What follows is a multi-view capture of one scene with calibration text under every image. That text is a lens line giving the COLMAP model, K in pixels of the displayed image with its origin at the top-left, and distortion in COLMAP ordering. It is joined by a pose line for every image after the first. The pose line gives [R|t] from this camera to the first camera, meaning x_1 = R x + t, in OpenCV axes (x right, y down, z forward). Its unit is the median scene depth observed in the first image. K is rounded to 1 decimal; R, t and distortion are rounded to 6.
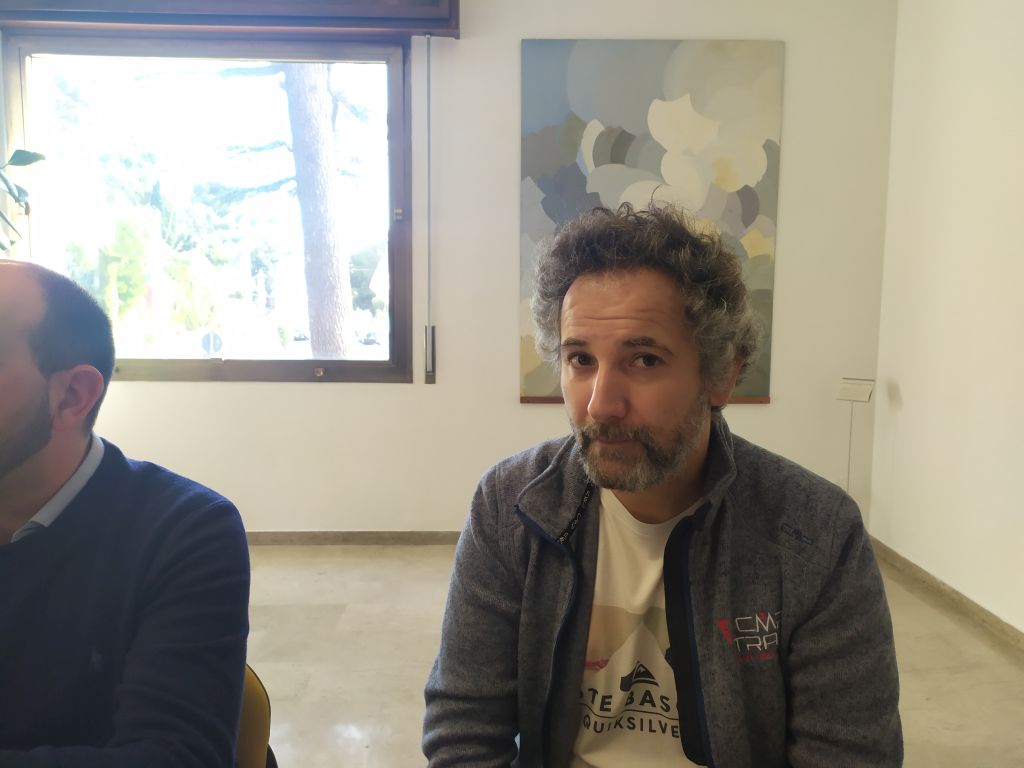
lens RADIAL K [[768.0, 0, 512.0], [0, 768.0, 384.0], [0, 0, 1]] dist [0.059165, -0.054516]
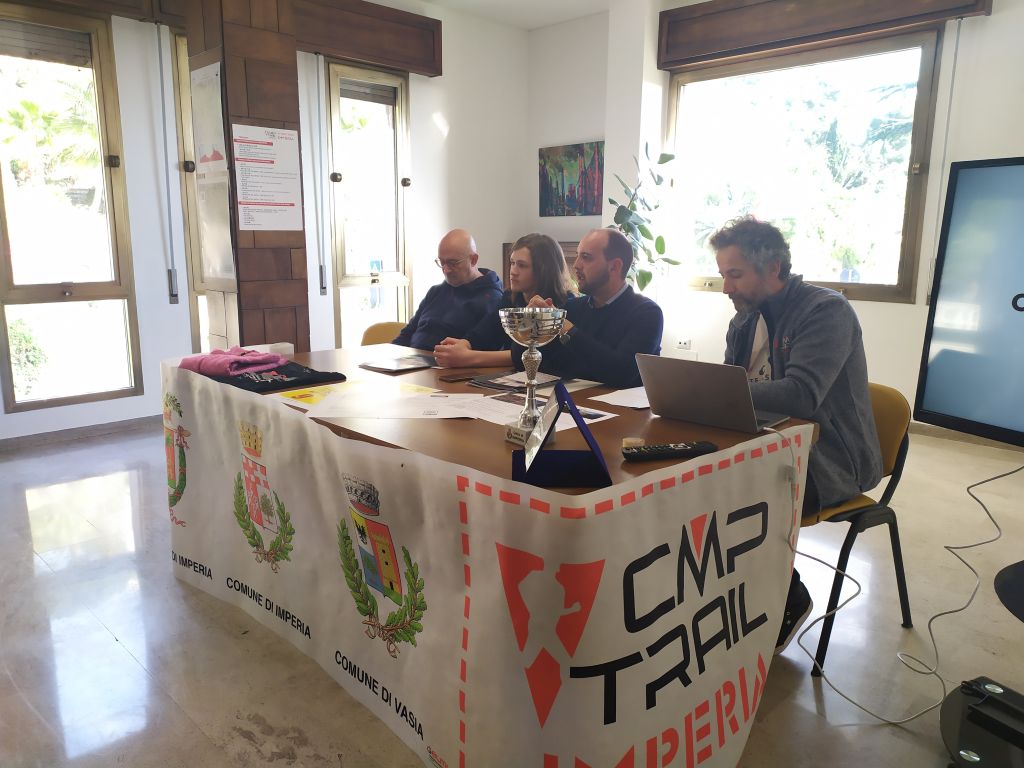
lens RADIAL K [[757.0, 0, 513.9], [0, 757.0, 376.3], [0, 0, 1]] dist [0.075507, -0.062854]
pose [[0.692654, 0.126560, -0.710080, 0.333946], [-0.075652, 0.991803, 0.102977, 0.037277], [0.717292, -0.017609, 0.696550, -0.357092]]
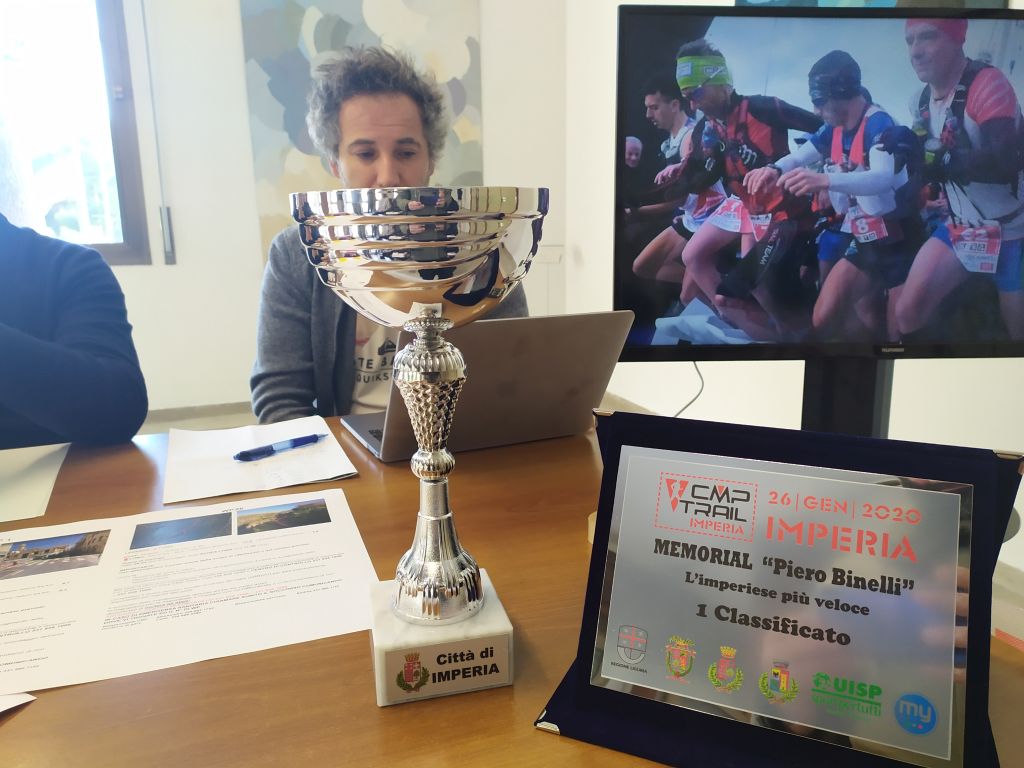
lens RADIAL K [[769.9, 0, 517.4], [0, 769.9, 384.2], [0, 0, 1]] dist [0.068174, -0.102023]
pose [[0.939621, -0.091866, 0.329656, -0.029221], [0.054950, 0.991298, 0.119622, 0.060749], [-0.337777, -0.094285, 0.936492, -0.147651]]
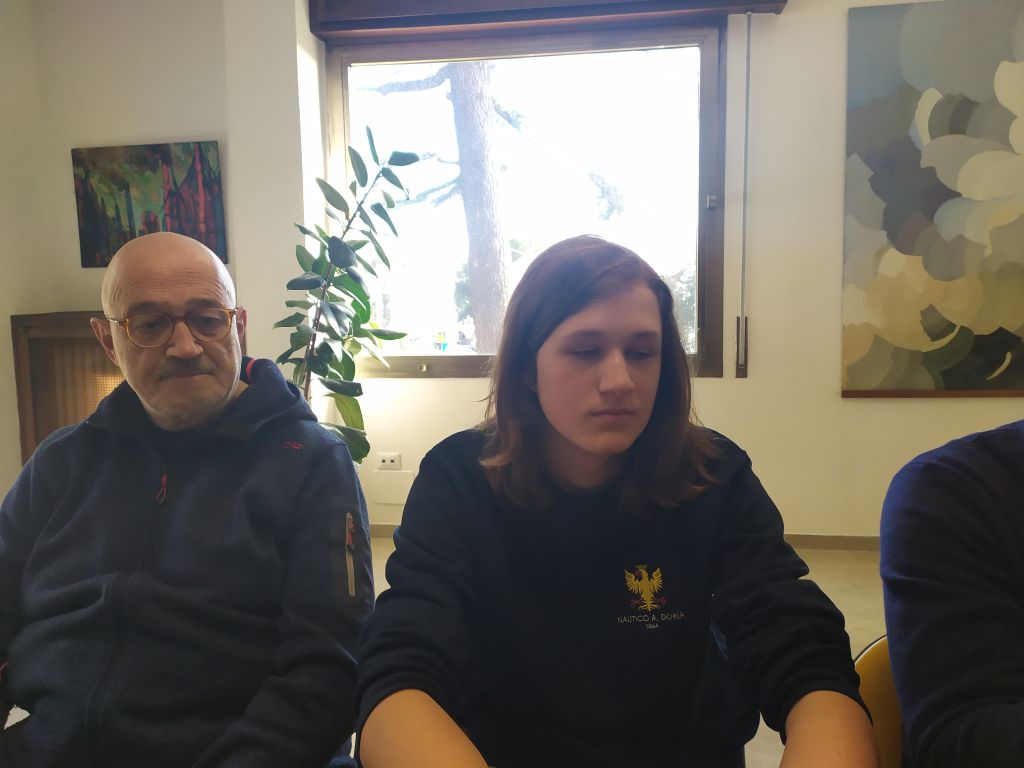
lens RADIAL K [[773.4, 0, 512.0], [0, 773.4, 384.0], [0, 0, 1]] dist [0.054841, -0.058087]
pose [[0.989927, -0.012368, -0.141040, -0.258678], [0.011206, 0.999896, -0.009035, 0.013302], [0.141137, 0.007364, 0.989963, 0.008525]]
